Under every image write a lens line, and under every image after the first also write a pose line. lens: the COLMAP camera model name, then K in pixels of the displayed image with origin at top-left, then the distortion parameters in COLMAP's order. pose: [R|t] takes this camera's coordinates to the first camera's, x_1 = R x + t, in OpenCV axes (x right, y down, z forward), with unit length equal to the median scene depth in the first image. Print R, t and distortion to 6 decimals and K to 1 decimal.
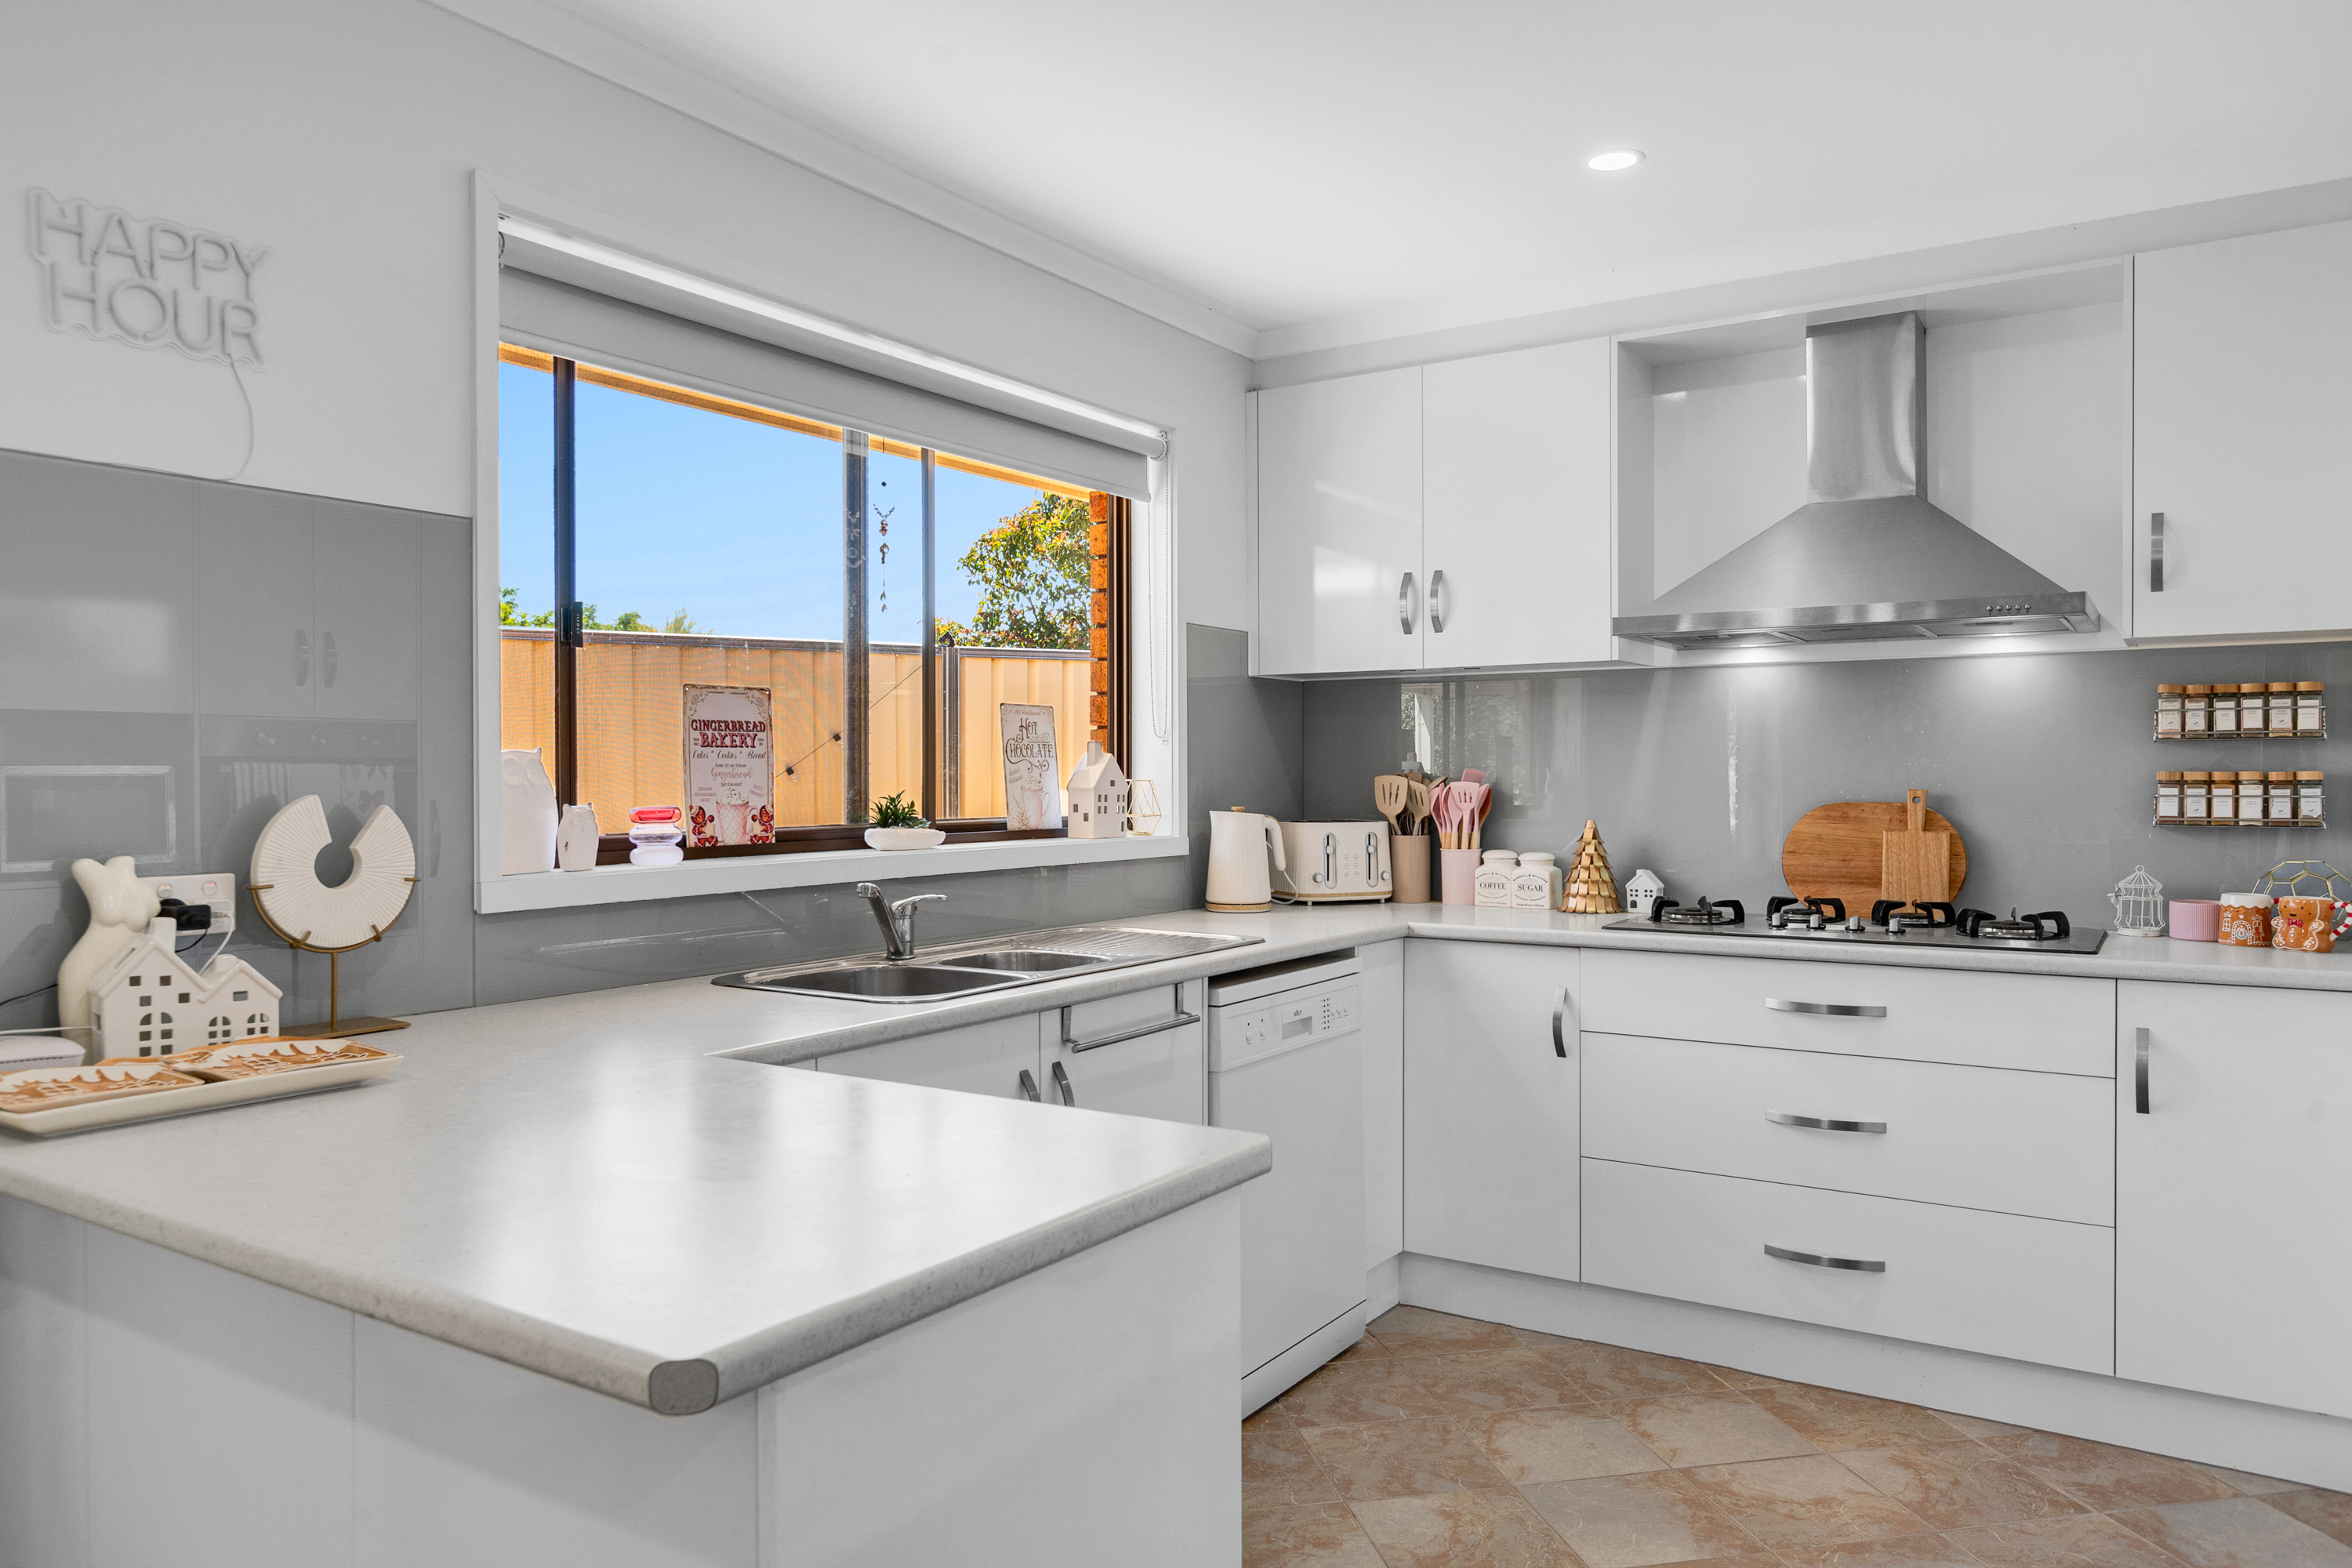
lens RADIAL K [[1531.5, 0, 1187.1], [0, 1531.5, 787.2], [0, 0, 1]] dist [-0.006094, 0.002226]
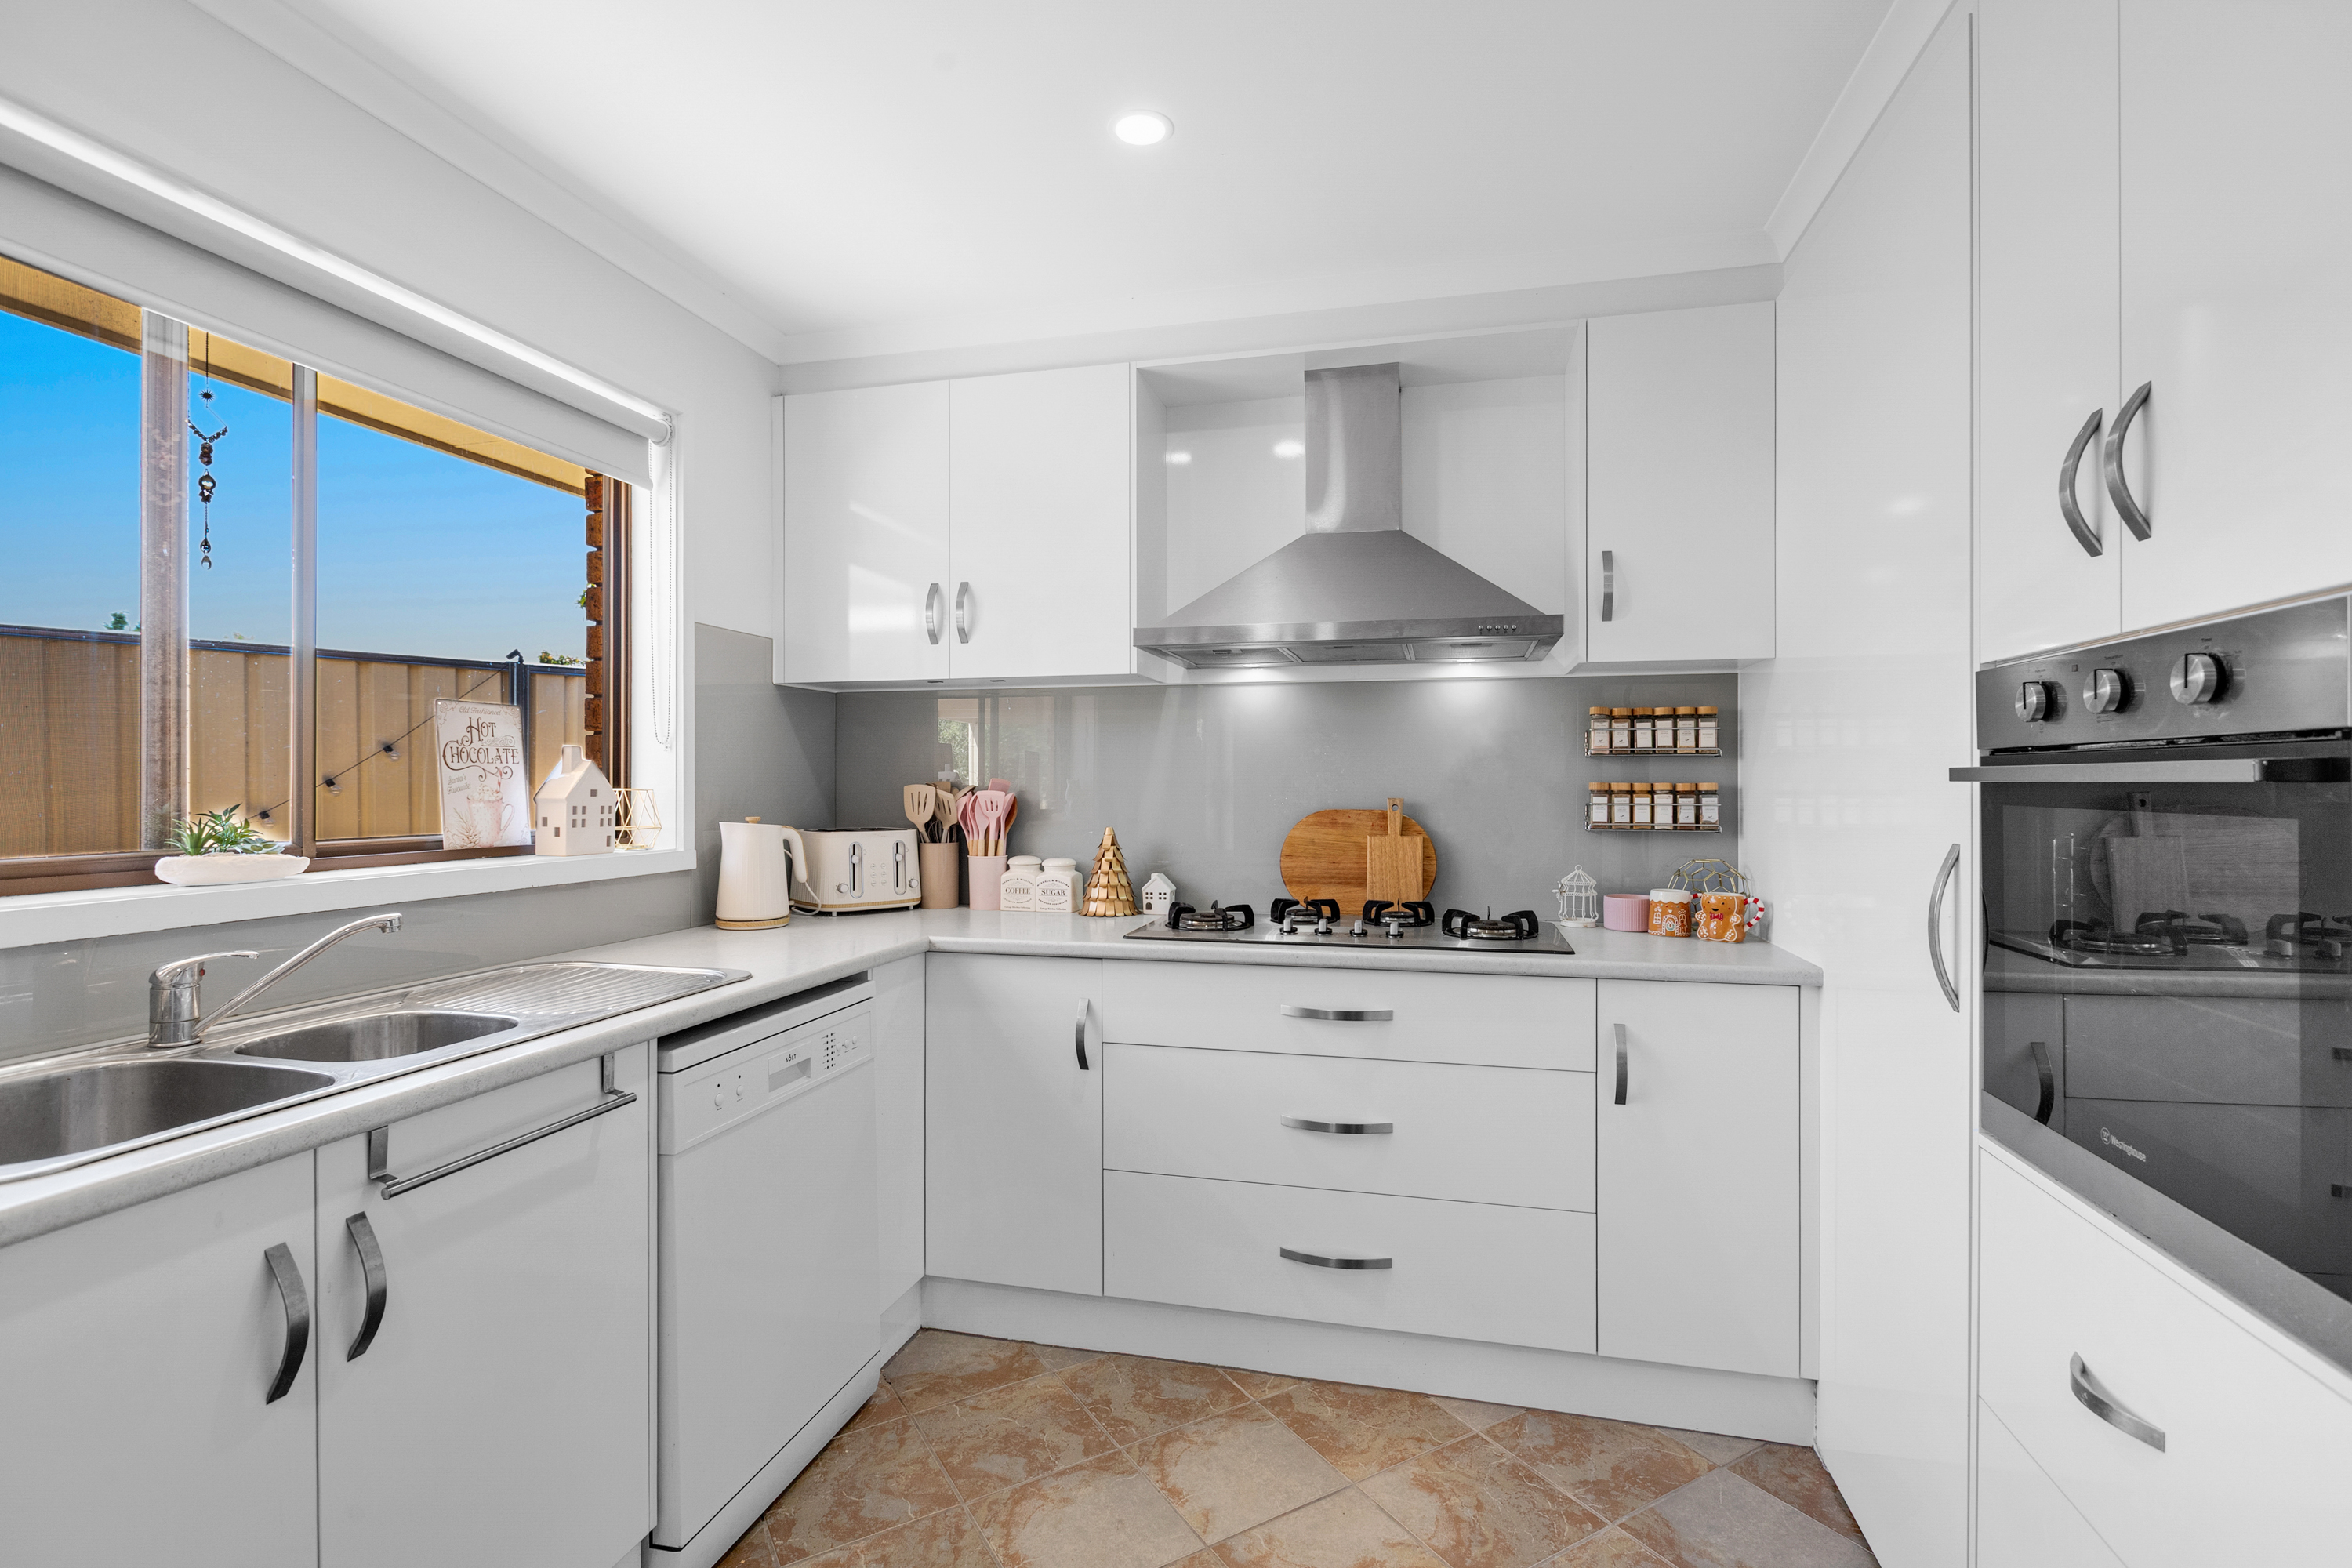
lens RADIAL K [[1062.0, 0, 1171.2], [0, 1062.0, 782.2], [0, 0, 1]] dist [0.000014, 0.000051]
pose [[0.945633, 0.002652, 0.325225, 0.079883], [0.000452, 0.999955, -0.009470, -0.003297], [-0.325235, 0.009102, 0.945589, 0.358349]]
